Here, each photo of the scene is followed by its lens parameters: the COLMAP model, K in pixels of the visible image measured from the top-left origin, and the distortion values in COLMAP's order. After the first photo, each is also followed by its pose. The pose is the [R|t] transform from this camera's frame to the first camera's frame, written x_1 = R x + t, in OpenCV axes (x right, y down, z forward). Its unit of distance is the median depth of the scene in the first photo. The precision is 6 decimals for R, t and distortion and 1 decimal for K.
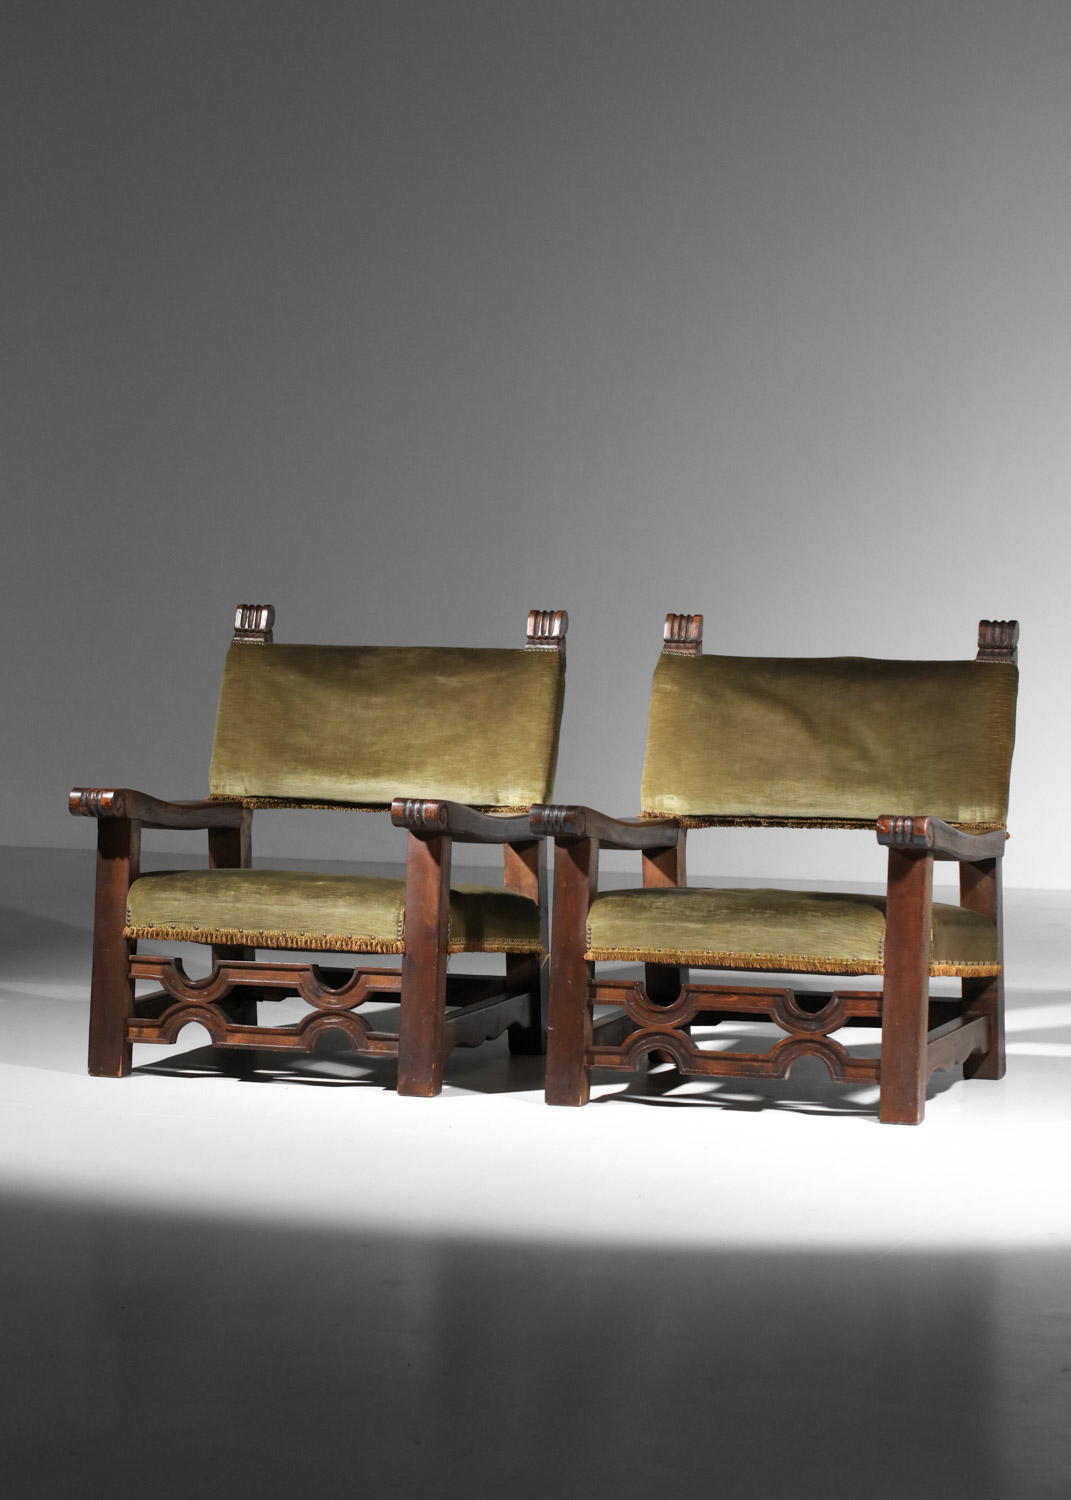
lens RADIAL K [[4631.6, 0, 541.4], [0, 4631.6, 748.1], [0, 0, 1]] dist [-0.074389, 0.000000]
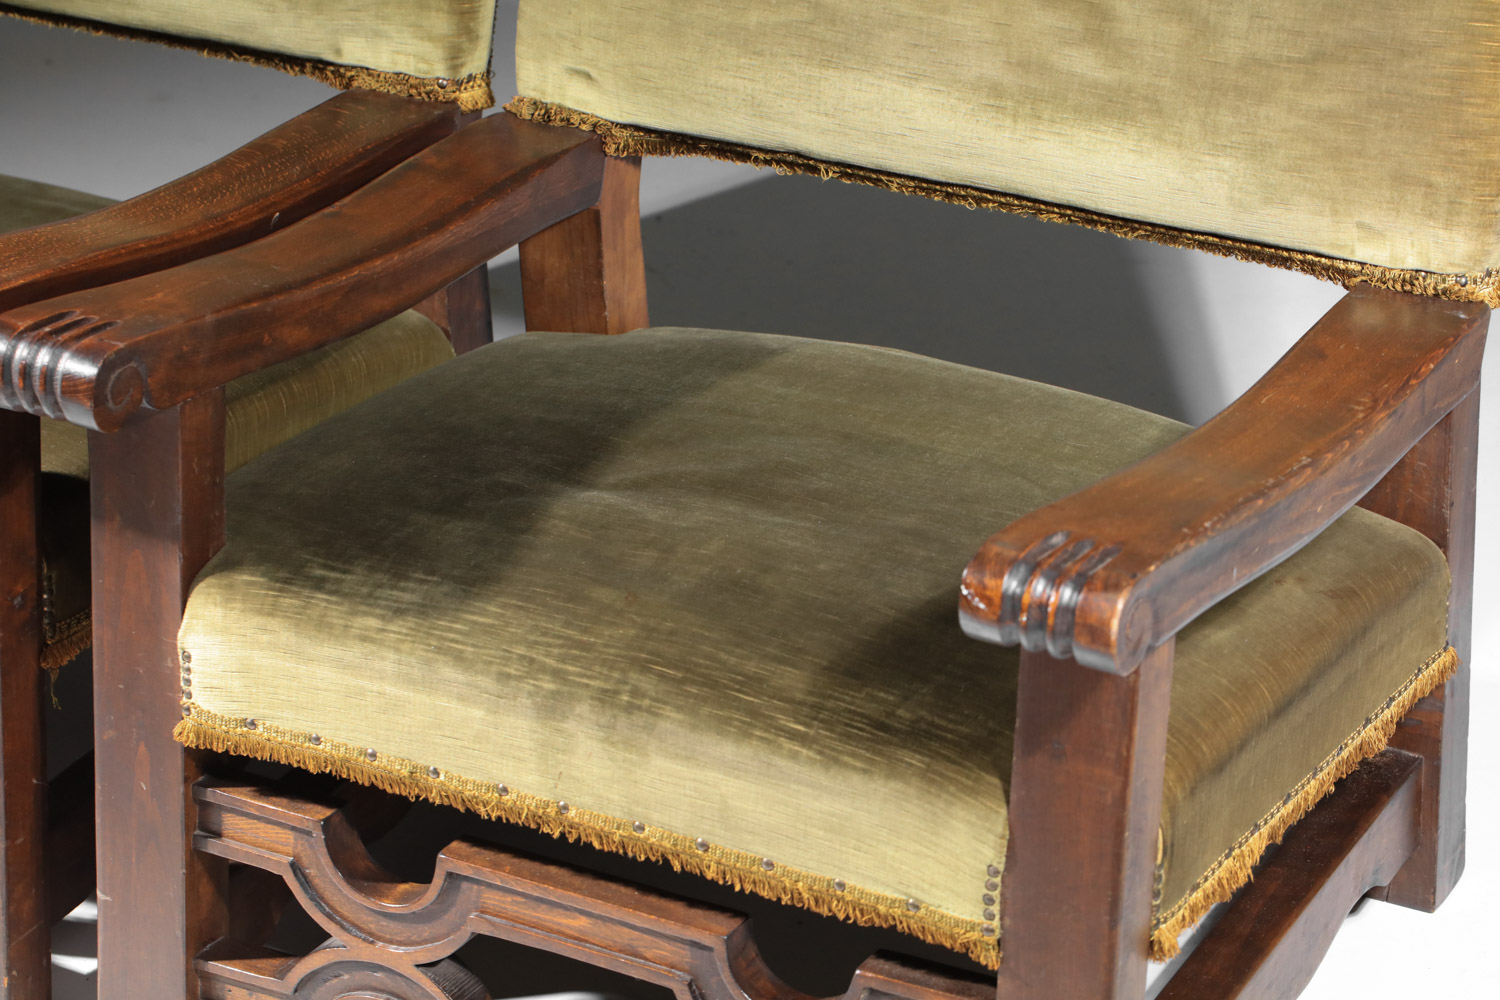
lens RADIAL K [[4400.1, 0, 749.0], [0, 4400.1, 502.9], [0, 0, 1]] dist [-0.063224, 0.000000]
pose [[0.989117, 0.057323, -0.135505, 0.090538], [-0.001313, 0.924385, 0.381459, -0.090721], [0.147125, -0.377129, 0.914400, 0.688398]]
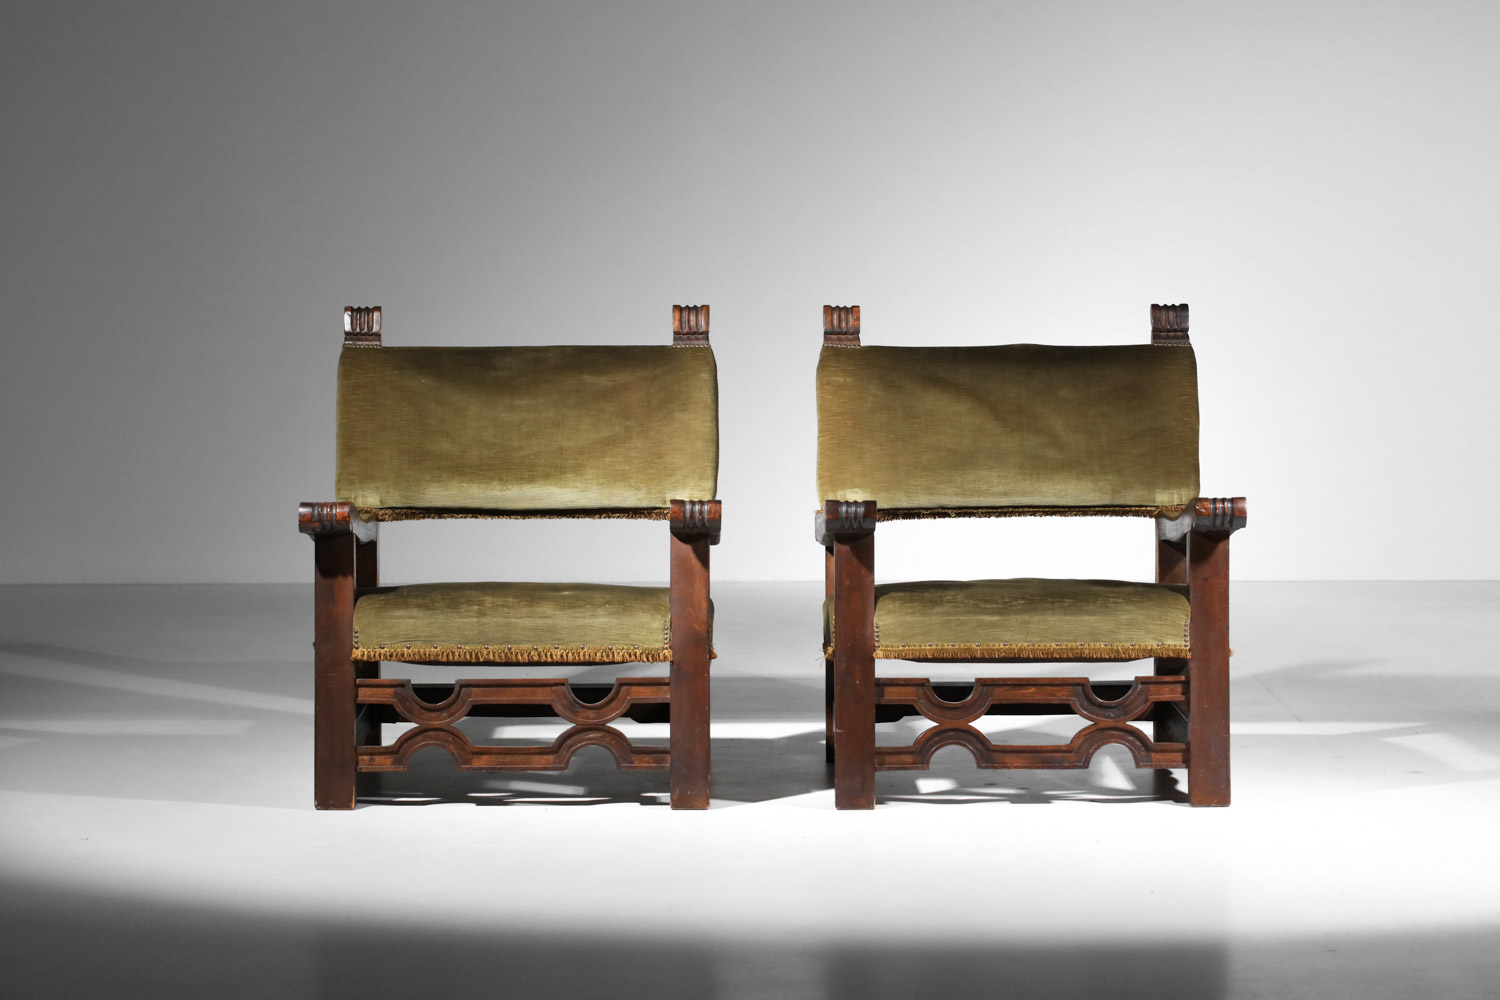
lens RADIAL K [[4400.1, 0, 746.6], [0, 4400.1, 494.8], [0, 0, 1]] dist [-0.063224, 0.000000]
pose [[0.937514, -0.035577, 0.346123, -0.322267], [0.033122, 0.999367, 0.013008, -0.001607], [-0.346367, -0.000731, 0.938099, 0.135113]]
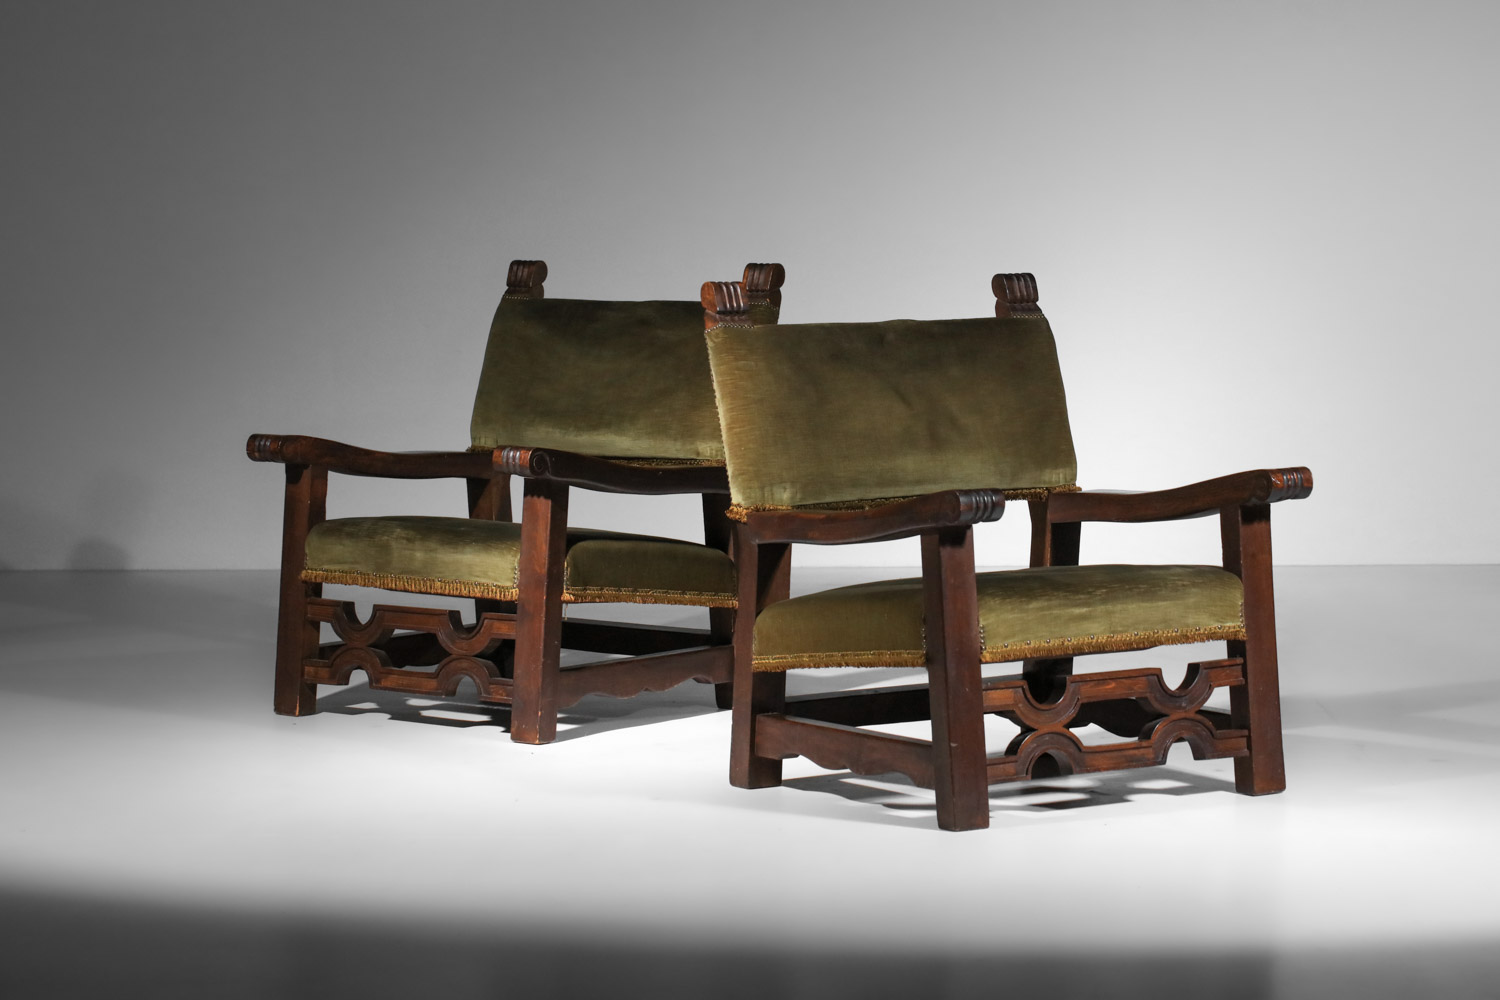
lens RADIAL K [[4400.1, 0, 745.9], [0, 4400.1, 509.5], [0, 0, 1]] dist [-0.063224, 0.000000]
pose [[0.940100, 0.015108, -0.340564, 0.334430], [-0.011299, 0.999849, 0.013168, 0.011130], [0.340712, -0.008531, 0.940129, 0.115272]]
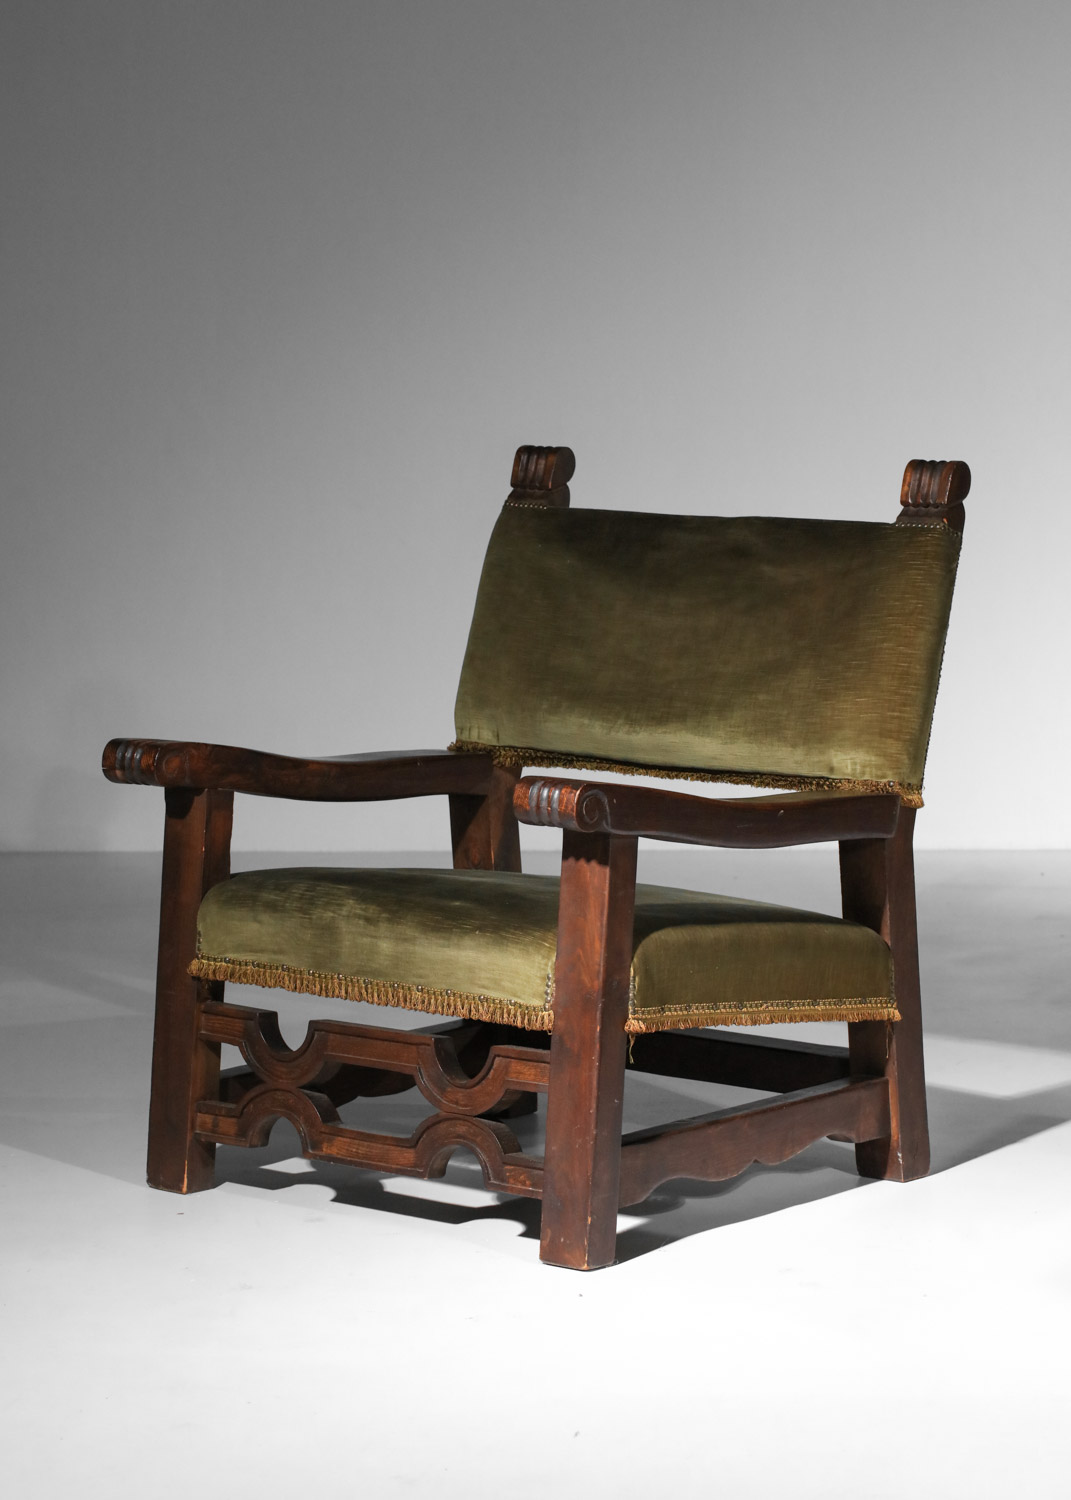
lens RADIAL K [[4631.6, 0, 539.6], [0, 4631.6, 746.8], [0, 0, 1]] dist [-0.074389, 0.000000]
pose [[0.933978, 0.028526, -0.356189, 0.179814], [-0.012290, 0.998783, 0.047763, -0.021380], [0.357118, -0.040232, 0.933192, 0.424066]]
